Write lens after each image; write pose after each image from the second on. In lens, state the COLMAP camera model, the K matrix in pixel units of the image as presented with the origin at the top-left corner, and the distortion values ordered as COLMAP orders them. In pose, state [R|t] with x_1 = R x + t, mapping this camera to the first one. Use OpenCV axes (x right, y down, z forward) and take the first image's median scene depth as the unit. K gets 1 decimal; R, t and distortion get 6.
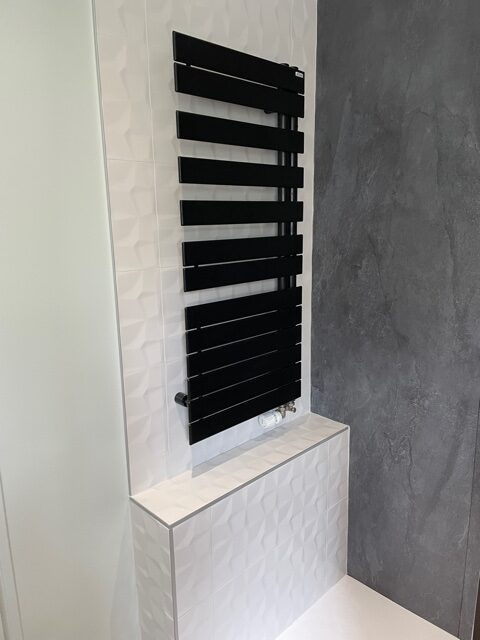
lens RADIAL K [[479.1, 0, 241.6], [0, 479.1, 321.8], [0, 0, 1]] dist [0.091610, -0.117785]
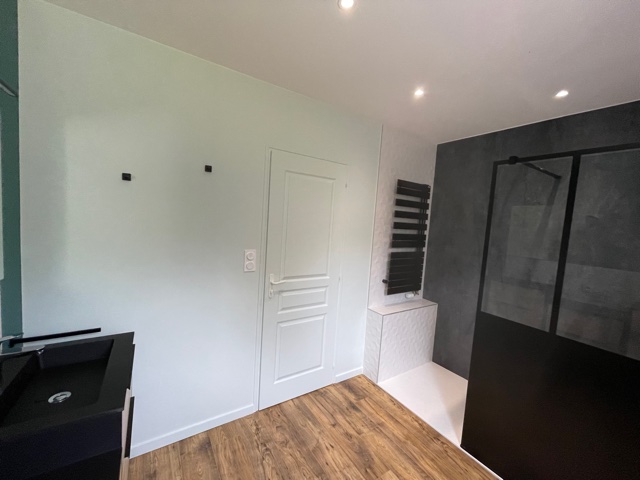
lens RADIAL K [[254.8, 0, 313.3], [0, 254.8, 239.3], [0, 0, 1]] dist [-0.008509, -0.000243]
pose [[0.974748, 0.095613, -0.201801, -0.244054], [-0.123972, 0.983345, -0.132906, 0.151460], [0.185732, 0.154568, 0.970367, -0.701066]]
